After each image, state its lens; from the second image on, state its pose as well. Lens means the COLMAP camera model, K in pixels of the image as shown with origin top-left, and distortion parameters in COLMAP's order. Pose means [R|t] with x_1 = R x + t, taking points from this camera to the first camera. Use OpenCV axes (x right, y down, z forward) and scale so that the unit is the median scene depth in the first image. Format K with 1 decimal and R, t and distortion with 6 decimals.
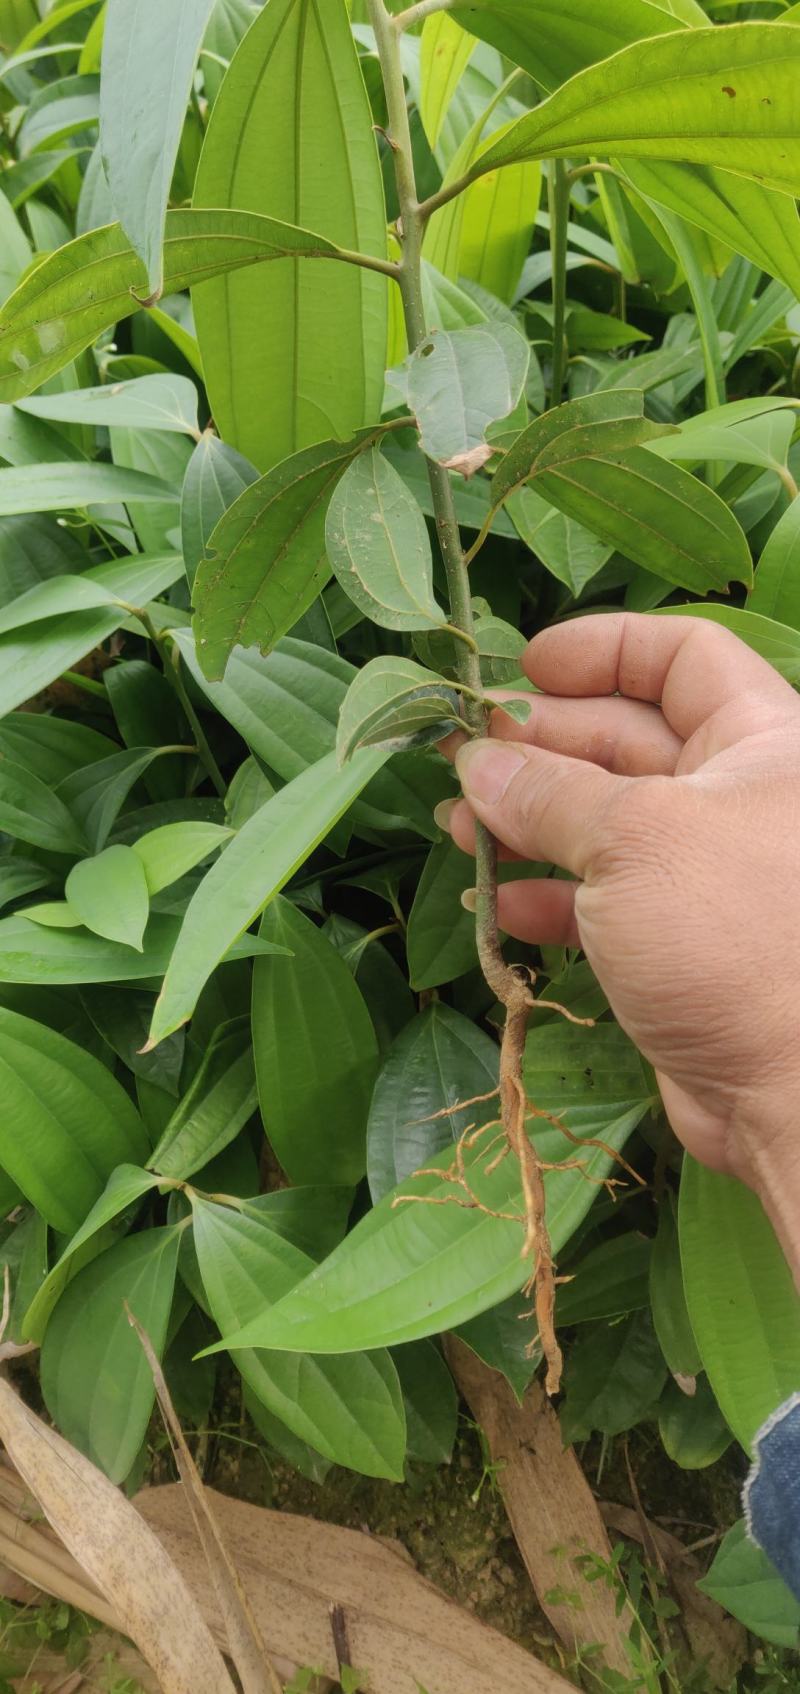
lens RADIAL K [[1336.0, 0, 400.0], [0, 1336.0, 847.0], [0, 0, 1]] dist [-0.047466, 0.006693]
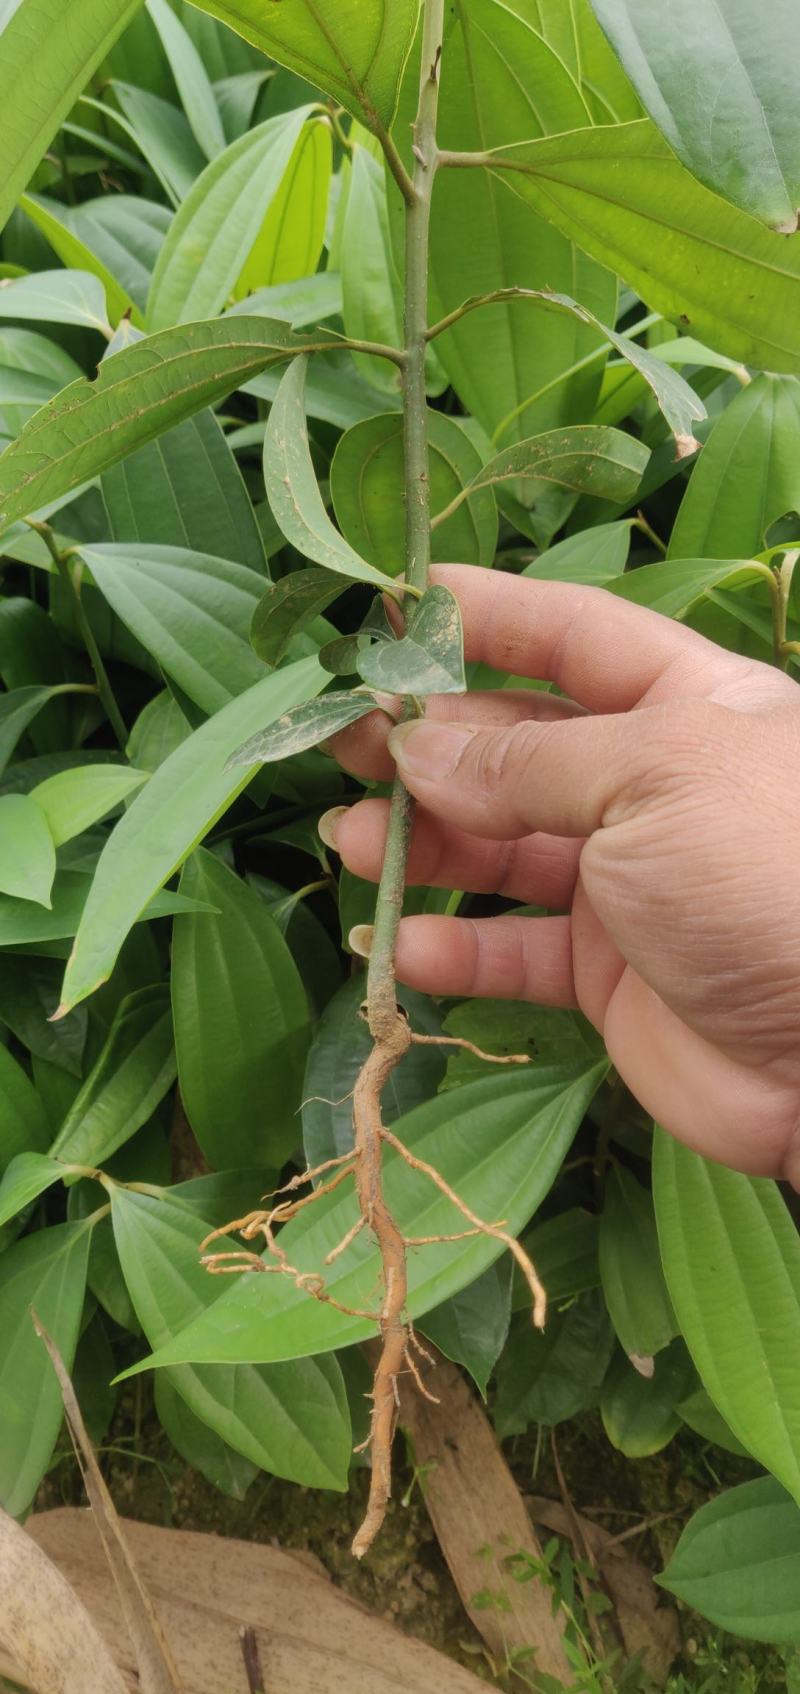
lens RADIAL K [[1336.0, 0, 400.0], [0, 1336.0, 847.0], [0, 0, 1]] dist [-0.047466, 0.006693]
pose [[0.990521, -0.004588, 0.137284, -0.070714], [0.003674, 0.999969, 0.006912, 0.026543], [-0.137312, -0.006342, 0.990508, 0.085362]]
